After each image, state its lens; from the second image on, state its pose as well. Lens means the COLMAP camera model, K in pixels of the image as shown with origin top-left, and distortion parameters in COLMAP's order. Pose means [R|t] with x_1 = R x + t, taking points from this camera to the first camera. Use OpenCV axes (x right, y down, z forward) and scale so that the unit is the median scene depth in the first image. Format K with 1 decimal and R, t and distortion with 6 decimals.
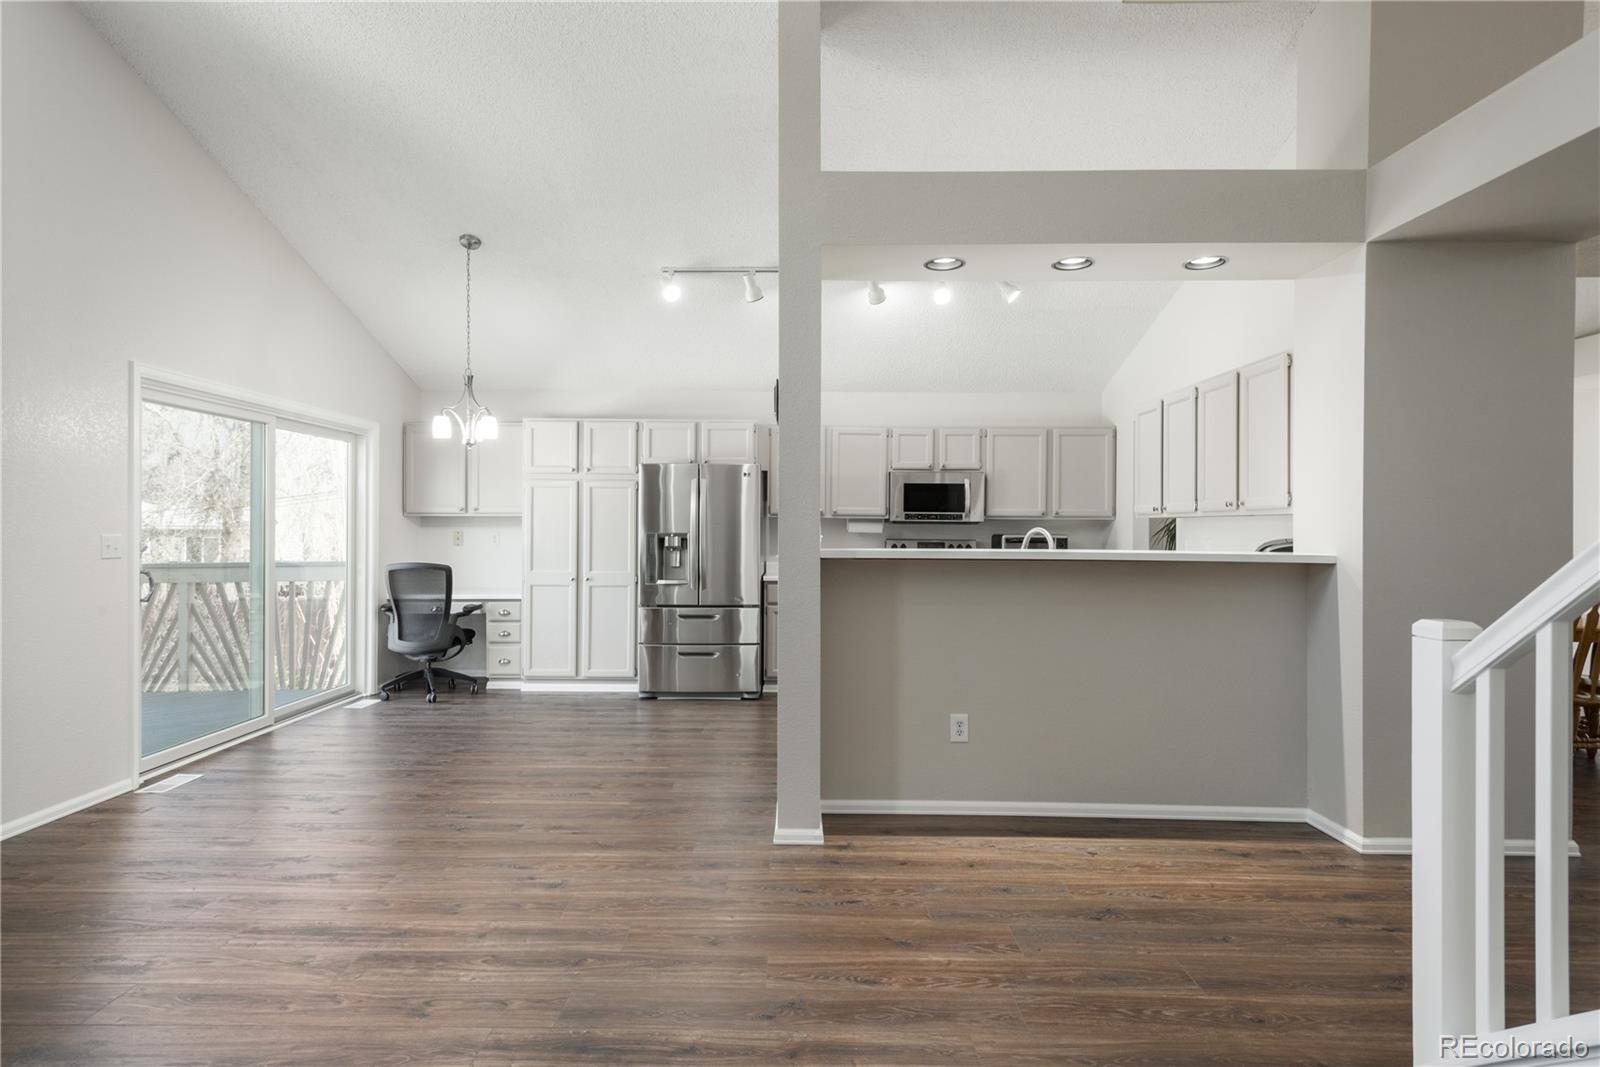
lens RADIAL K [[854.4, 0, 793.3], [0, 854.4, 536.1], [0, 0, 1]] dist [0.013943, -0.002359]
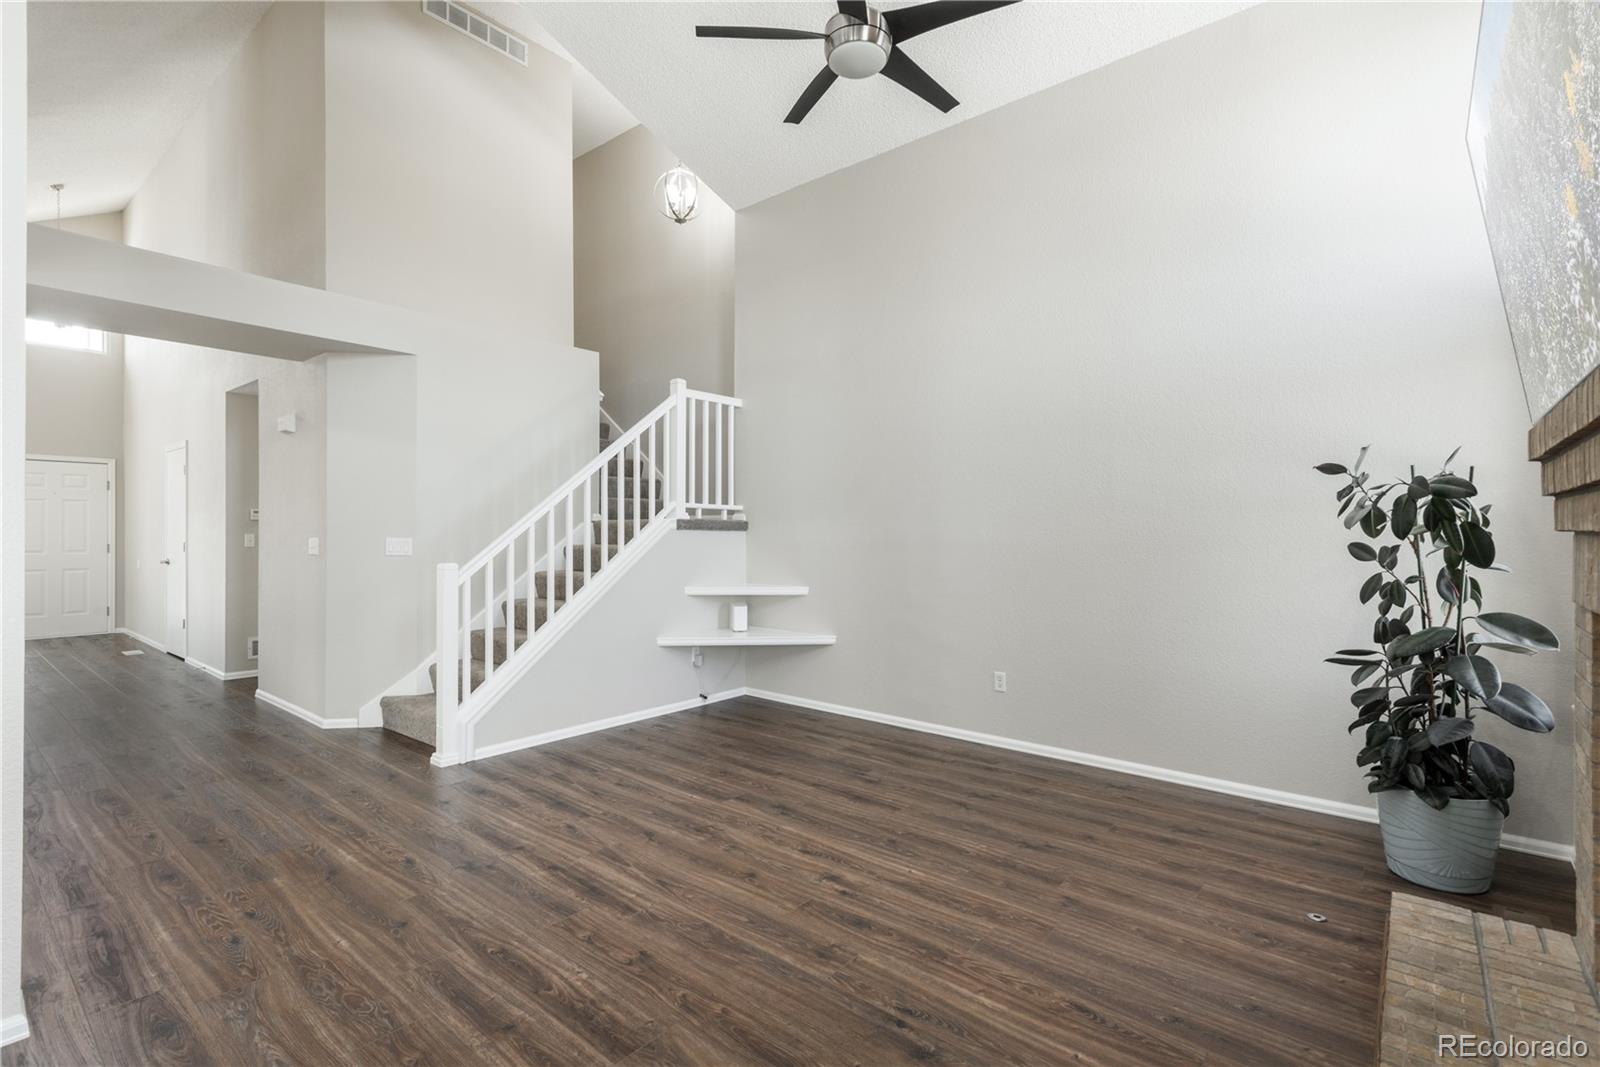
lens RADIAL K [[743.7, 0, 775.8], [0, 743.7, 518.4], [0, 0, 1]] dist [0.017944, -0.004210]
pose [[-0.755179, 0.002692, 0.655513, -0.429842], [-0.003233, 0.999964, -0.007830, -0.006944], [-0.655511, -0.008033, -0.755143, 0.577062]]
